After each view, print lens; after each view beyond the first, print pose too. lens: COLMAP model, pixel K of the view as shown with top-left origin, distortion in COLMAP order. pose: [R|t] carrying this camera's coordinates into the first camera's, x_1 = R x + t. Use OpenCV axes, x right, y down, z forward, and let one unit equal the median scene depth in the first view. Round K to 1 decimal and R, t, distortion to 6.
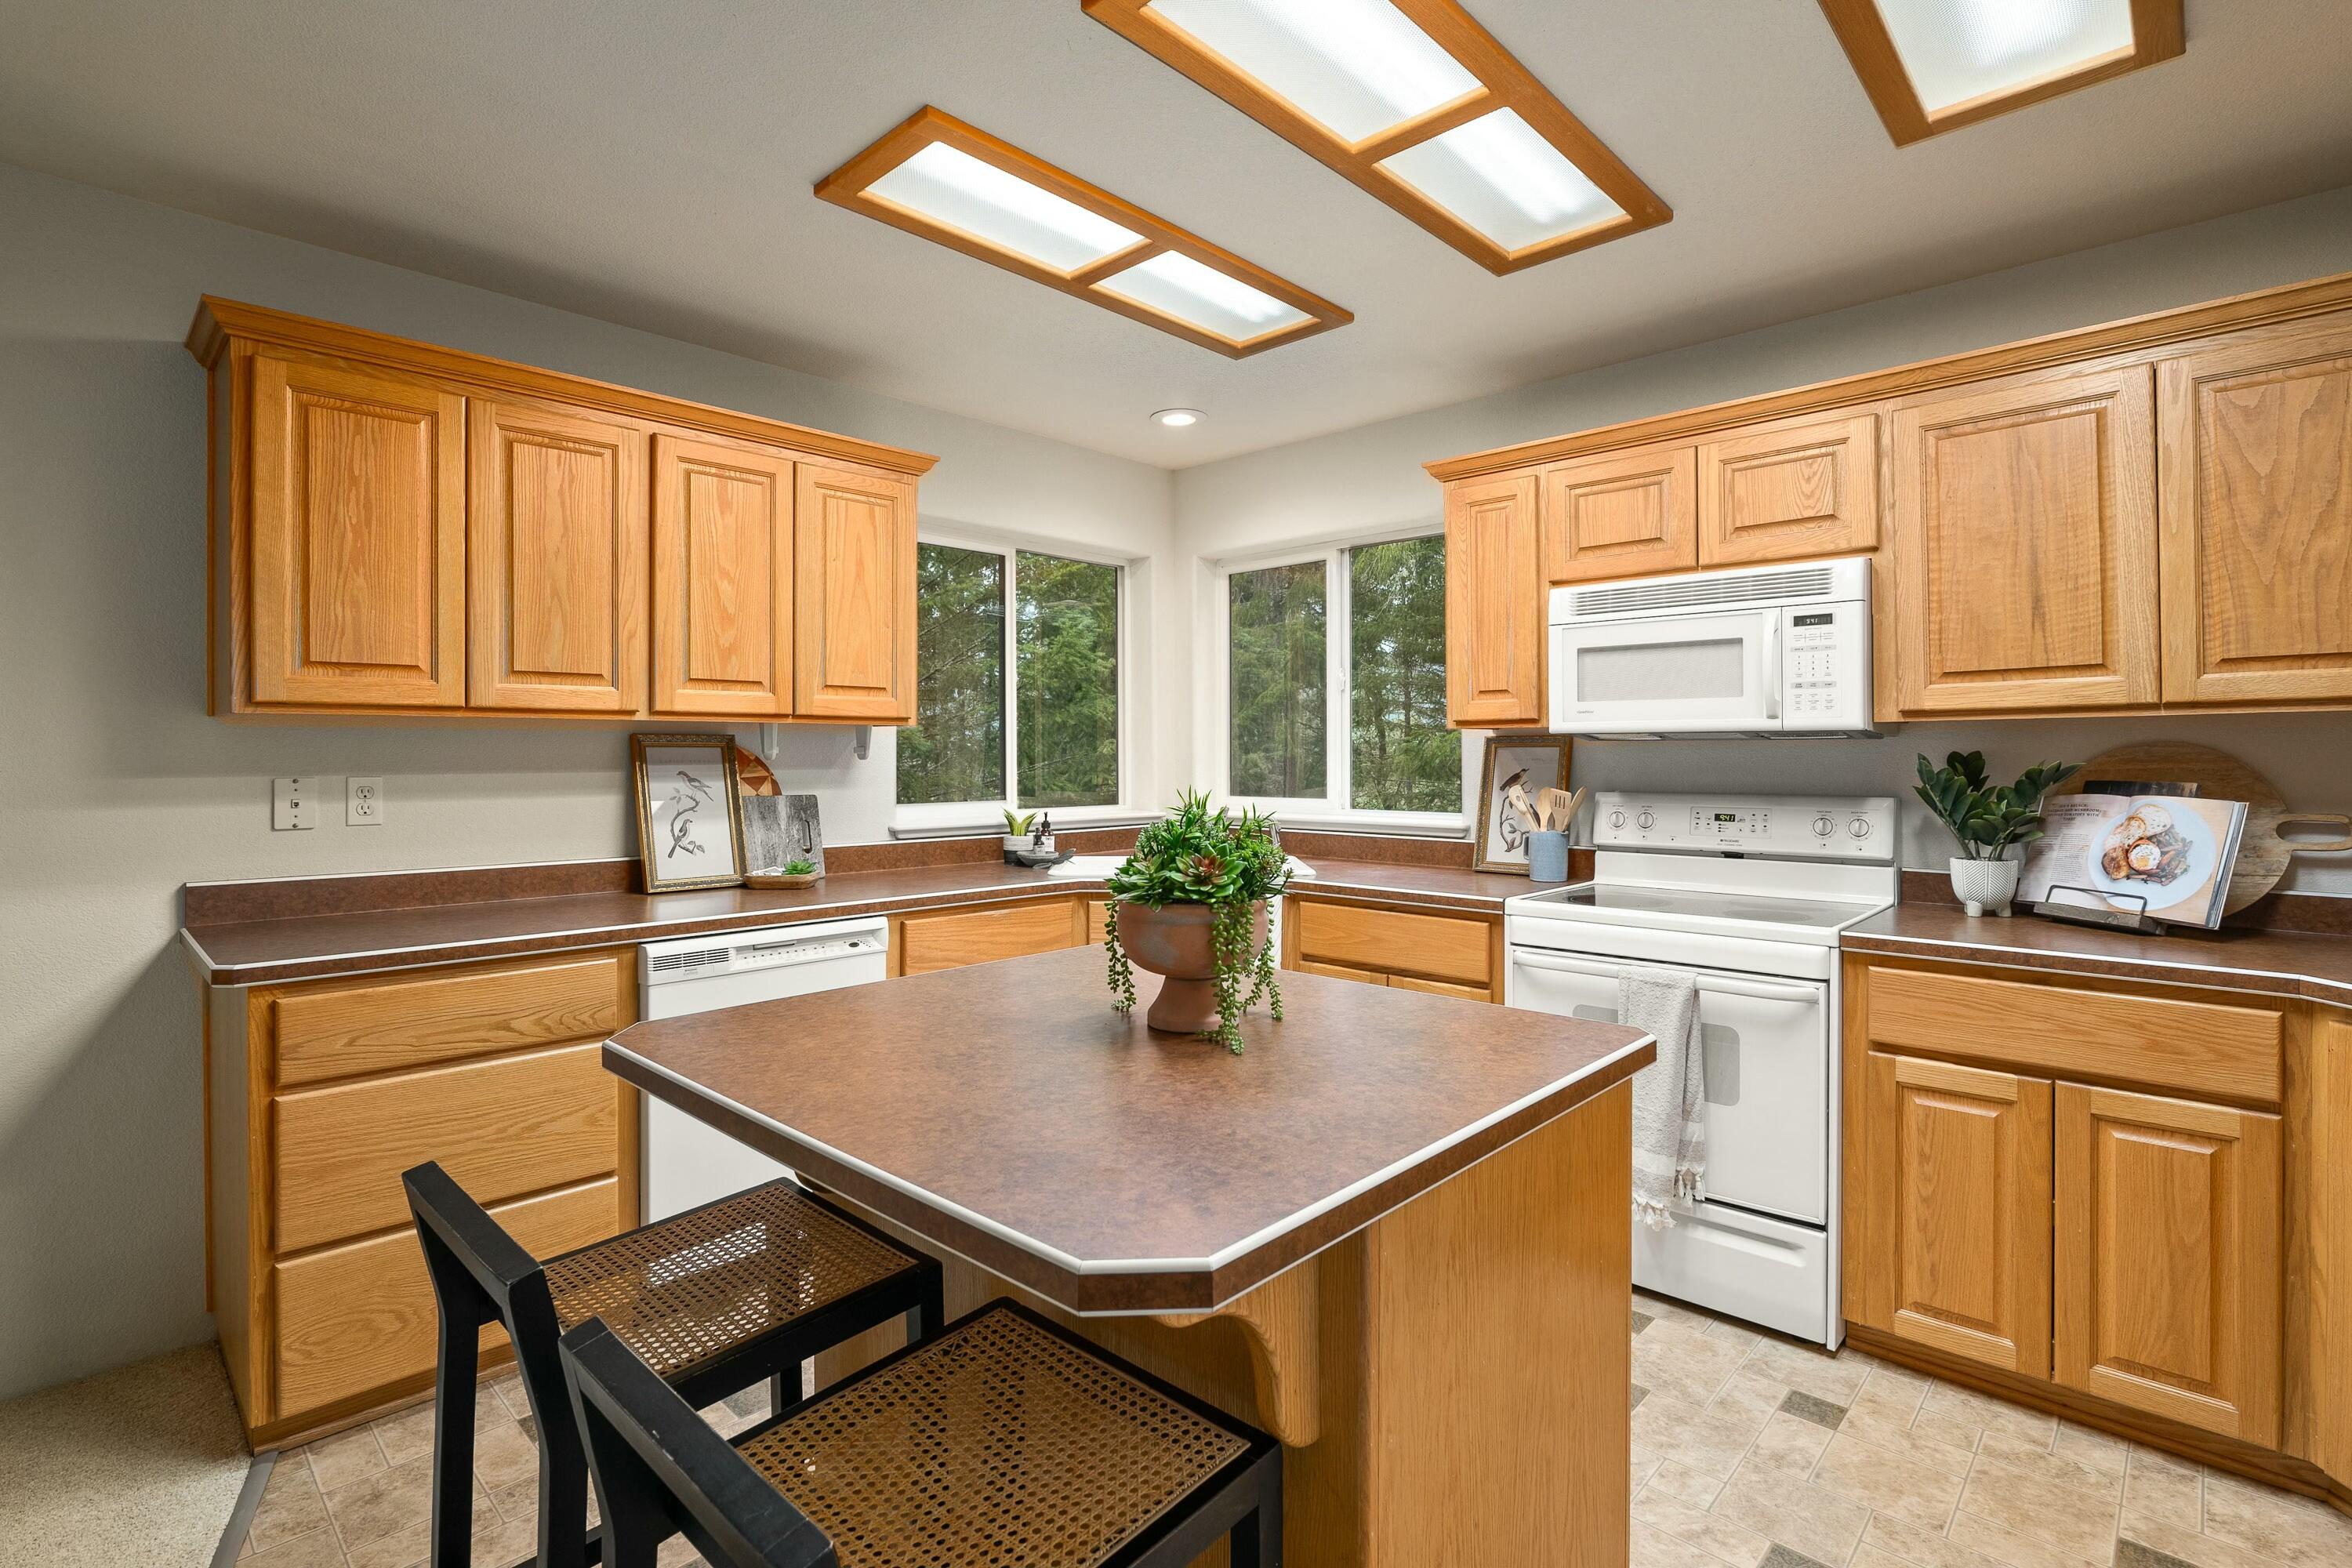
lens RADIAL K [[1108.8, 0, 1173.3], [0, 1108.8, 762.8], [0, 0, 1]] dist [-0.010044, 0.001634]
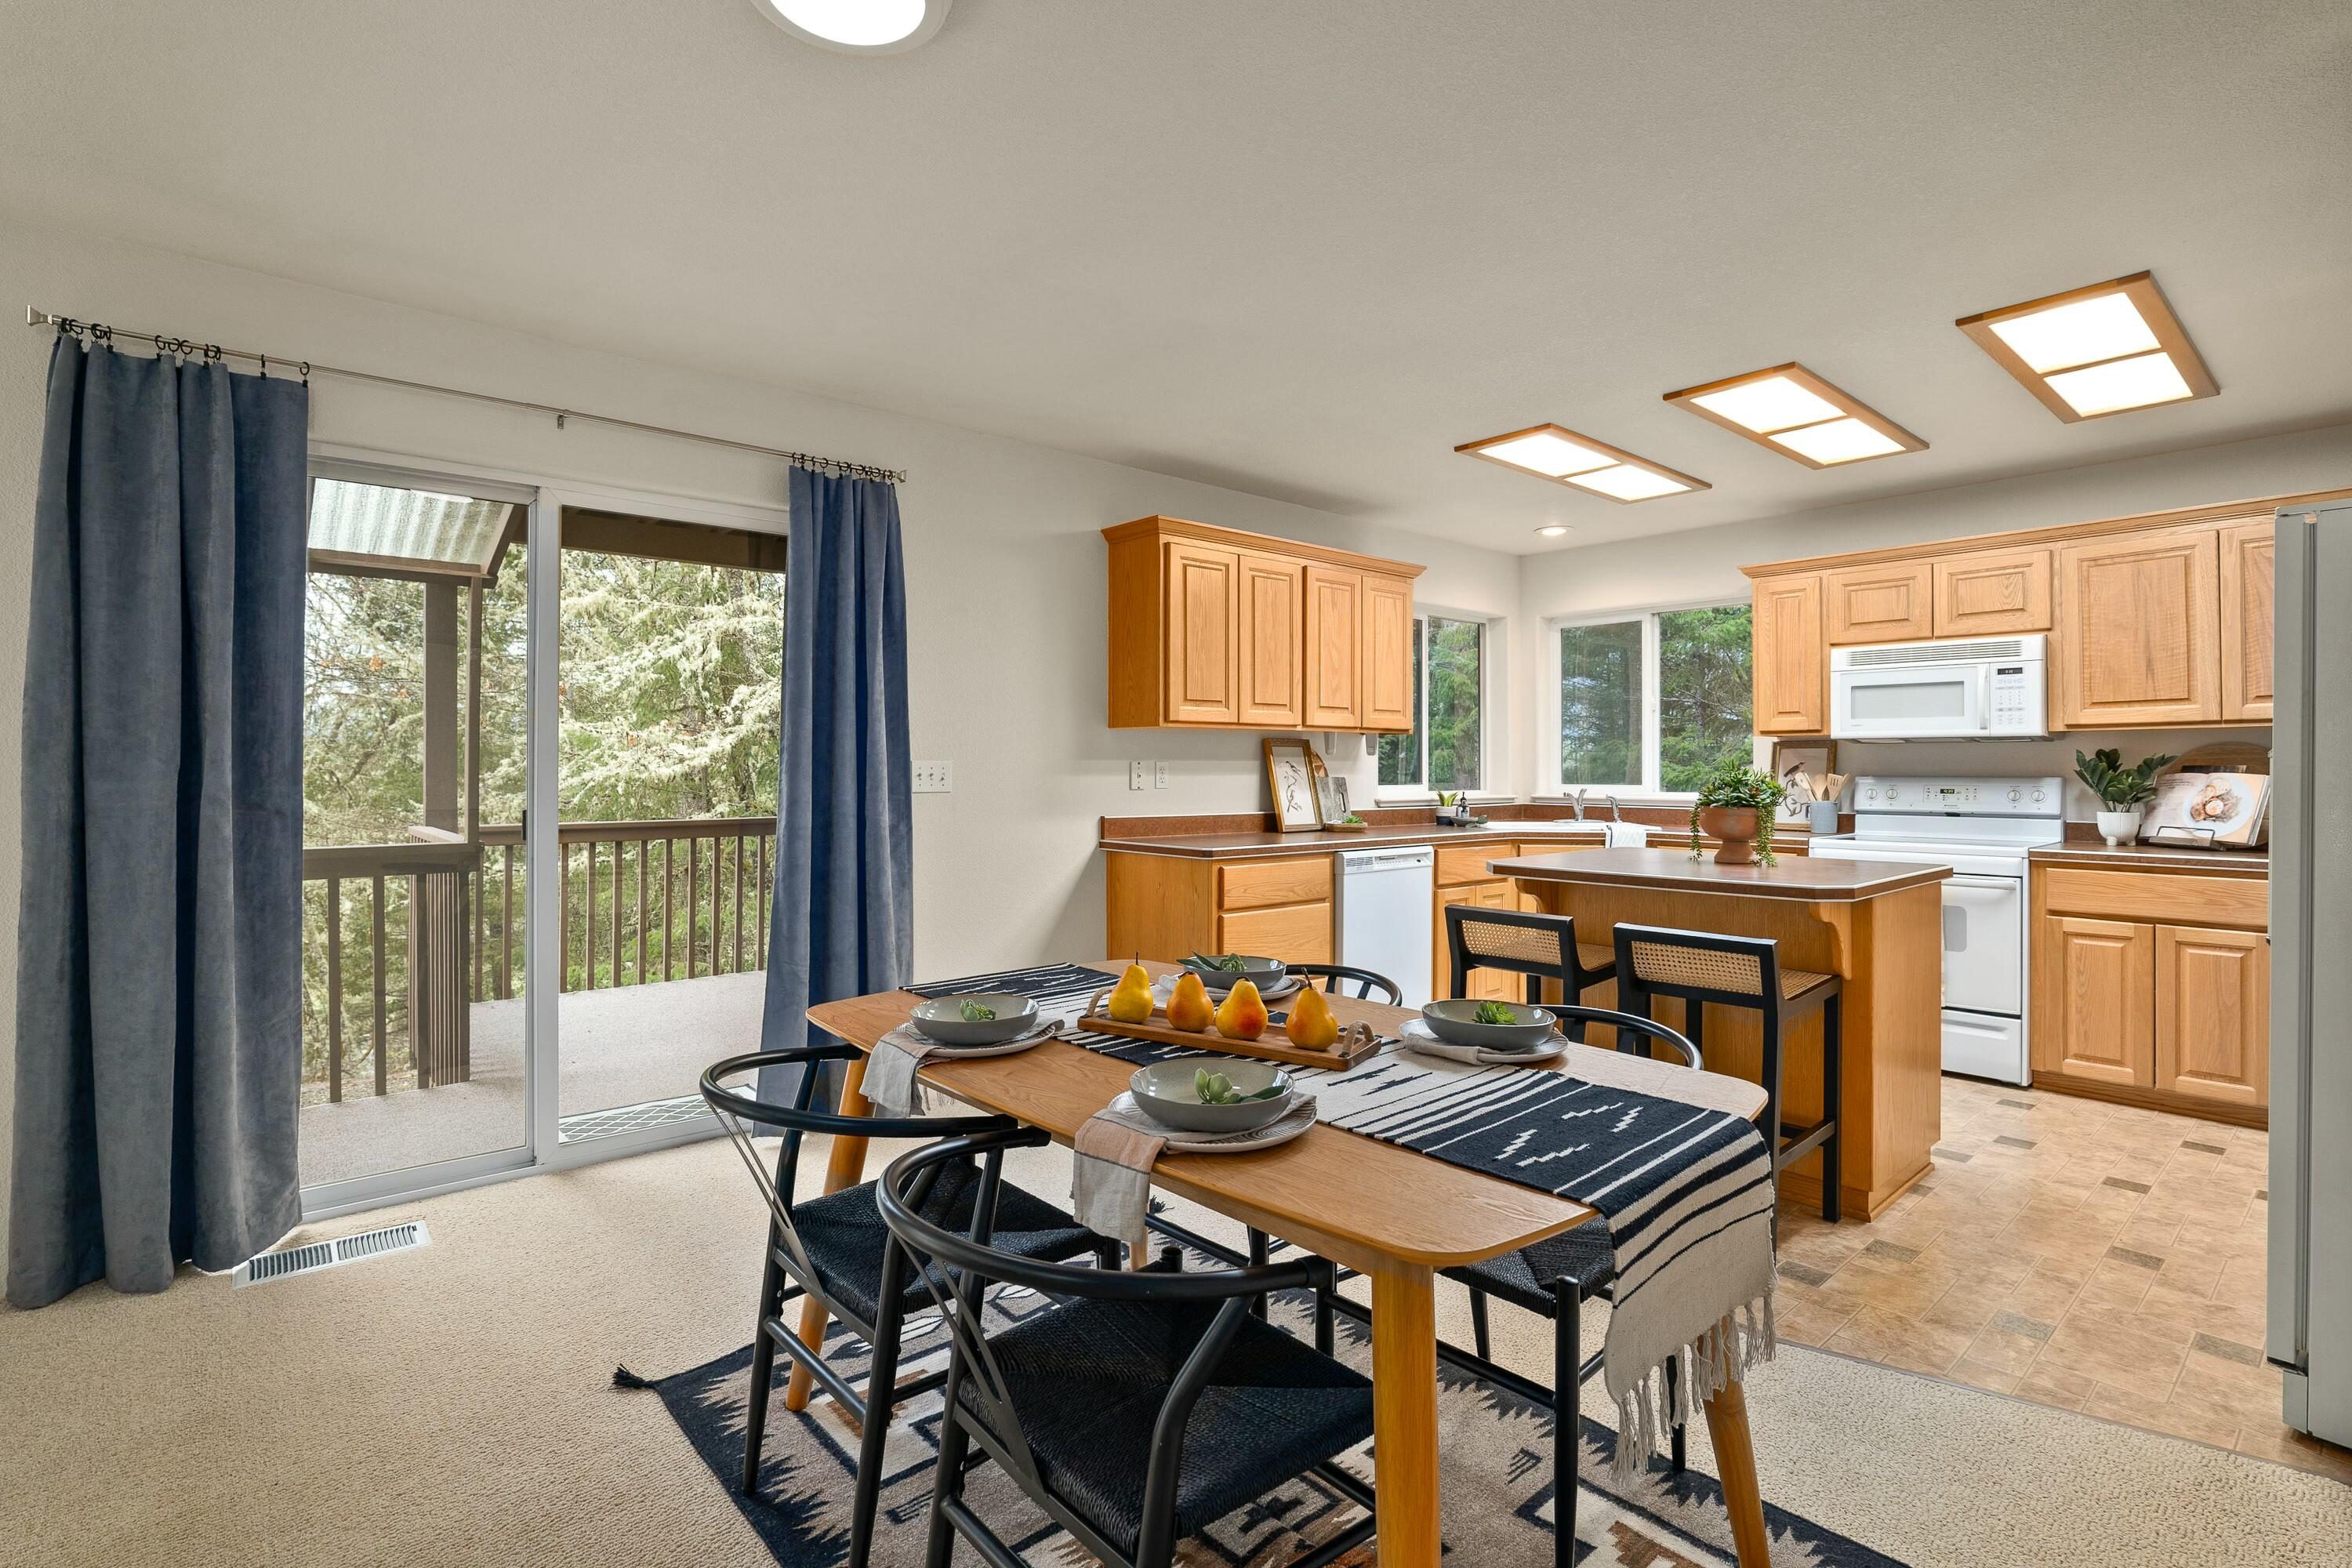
lens RADIAL K [[1110.8, 0, 1184.6], [0, 1110.8, 772.1], [0, 0, 1]] dist [-0.000852, 0.000602]
pose [[0.996264, 0.002949, -0.086312, -0.546054], [-0.003238, 0.999990, -0.003207, 0.036047], [0.086302, 0.003474, 0.996263, -0.822210]]
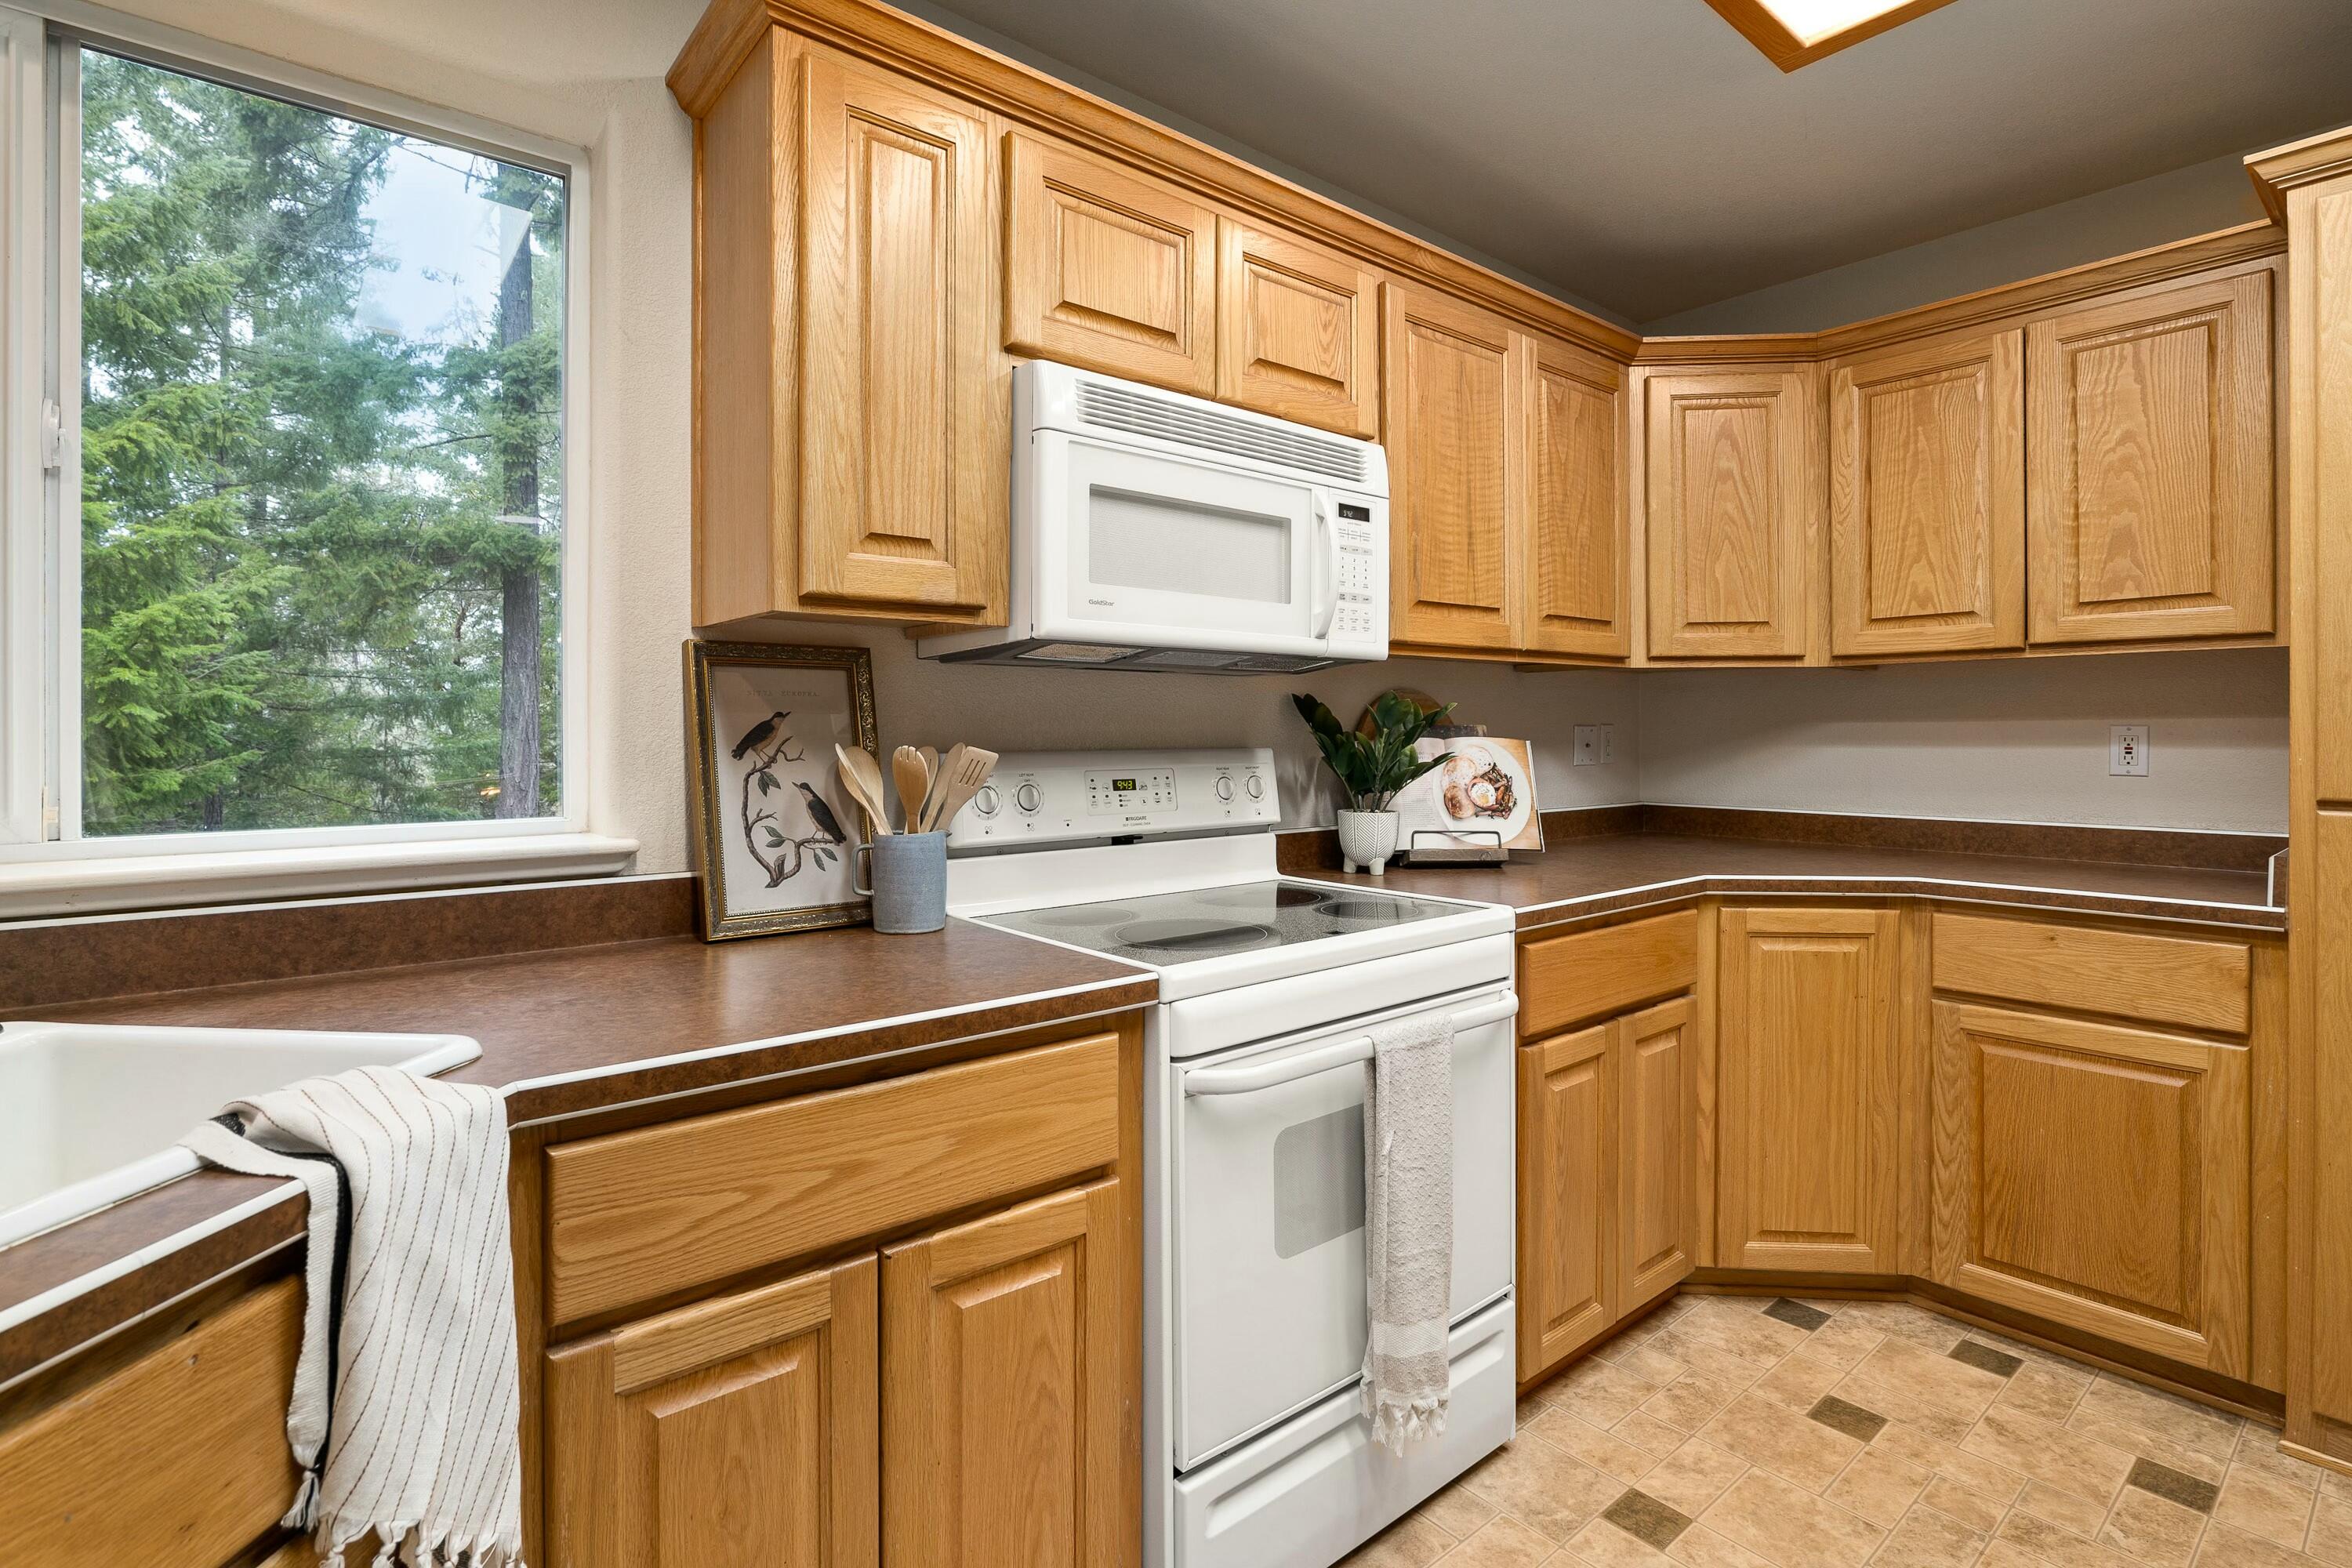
lens RADIAL K [[1104.4, 0, 1175.6], [0, 1104.4, 742.2], [0, 0, 1]] dist [-0.014298, 0.000298]
pose [[0.124236, -0.005571, 0.992237, -0.194505], [0.009642, 0.999944, 0.004407, 0.024531], [-0.992206, 0.009020, 0.124283, 1.046862]]
